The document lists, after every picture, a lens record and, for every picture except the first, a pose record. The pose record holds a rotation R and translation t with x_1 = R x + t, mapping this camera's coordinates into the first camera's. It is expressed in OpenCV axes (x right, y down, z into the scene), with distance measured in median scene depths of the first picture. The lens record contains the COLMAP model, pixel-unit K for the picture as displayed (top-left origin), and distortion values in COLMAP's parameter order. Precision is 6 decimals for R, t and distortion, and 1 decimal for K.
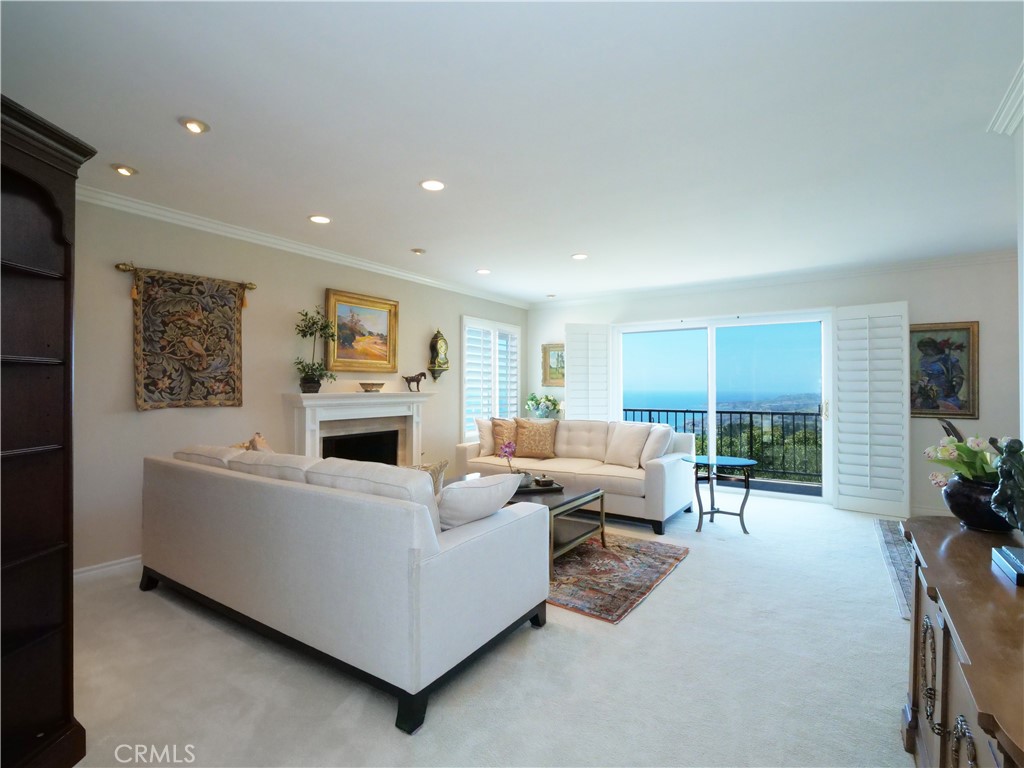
lens RADIAL K [[504.8, 0, 512.0], [0, 504.8, 384.6], [0, 0, 1]] dist [-0.015178, -0.000083]
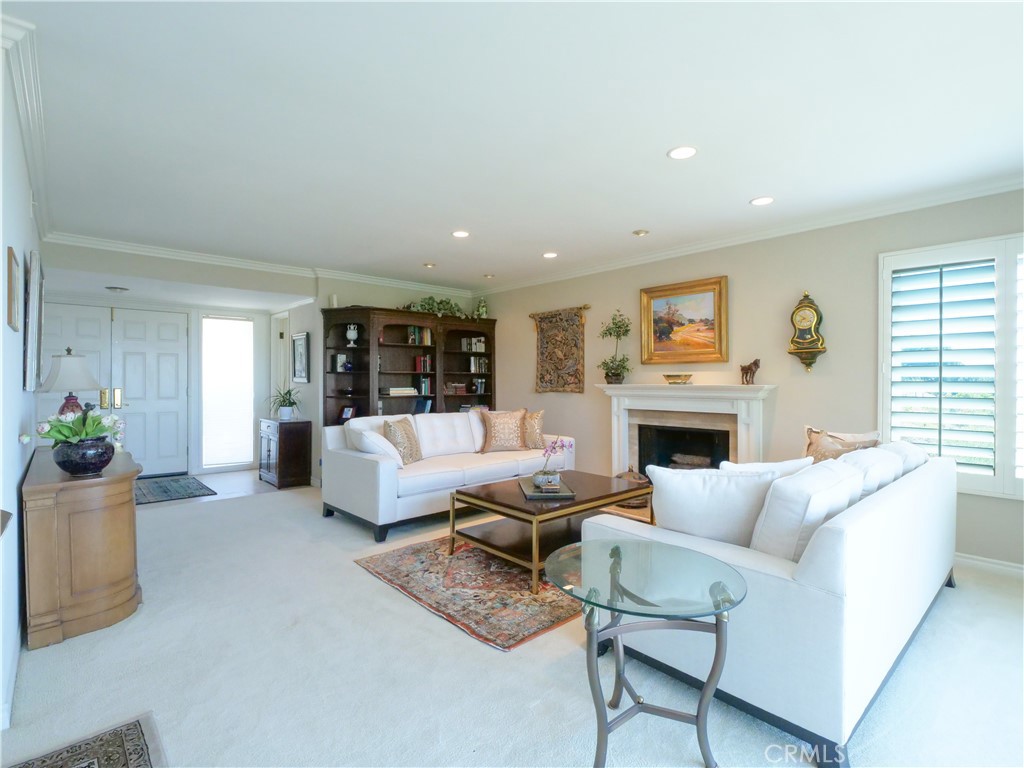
lens RADIAL K [[504.8, 0, 512.2], [0, 504.8, 383.2], [0, 0, 1]] dist [-0.015178, -0.000083]
pose [[-0.247274, 0.002715, -0.968942, 0.832456], [0.005126, 0.999986, 0.001494, 0.011272], [0.968932, -0.004597, -0.247285, 1.080130]]
